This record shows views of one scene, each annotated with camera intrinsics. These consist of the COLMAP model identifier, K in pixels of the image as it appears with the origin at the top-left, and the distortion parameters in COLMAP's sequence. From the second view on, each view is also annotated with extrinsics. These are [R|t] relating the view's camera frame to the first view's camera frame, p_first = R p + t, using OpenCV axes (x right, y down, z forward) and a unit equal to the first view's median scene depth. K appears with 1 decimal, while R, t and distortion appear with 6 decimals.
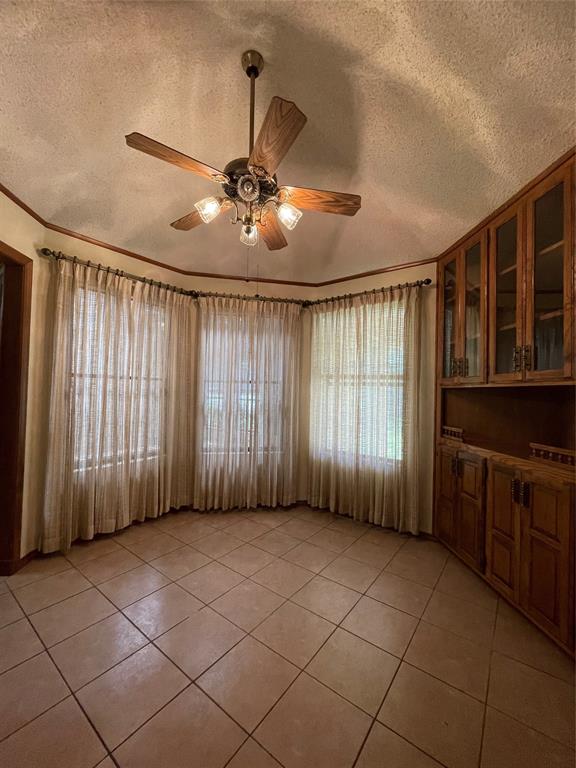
lens RADIAL K [[309.3, 0, 288.0], [0, 309.3, 384.0], [0, 0, 1]] dist [-0.005713, 0.000464]
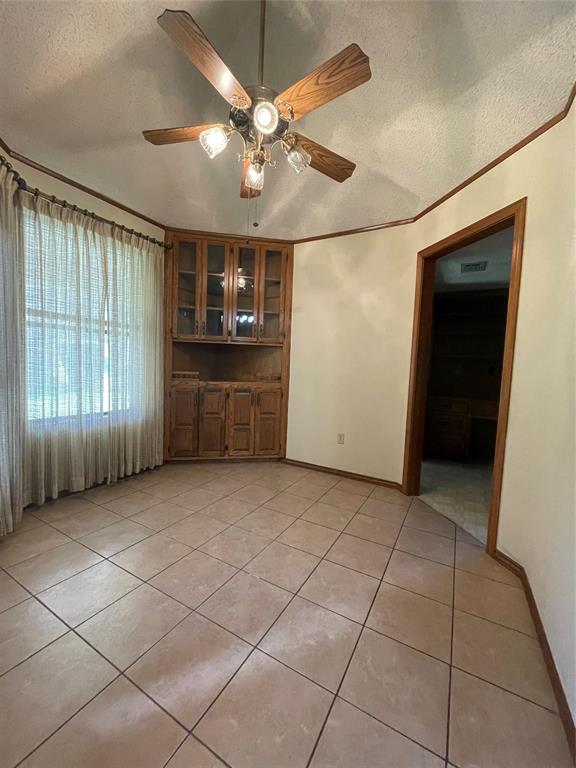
lens RADIAL K [[309.3, 0, 288.0], [0, 309.3, 384.0], [0, 0, 1]] dist [-0.005713, 0.000464]
pose [[-0.132825, -0.093460, 0.986723, -0.901098], [-0.063412, 0.994306, 0.085642, 0.054617], [-0.989109, -0.051194, -0.137995, 0.795507]]
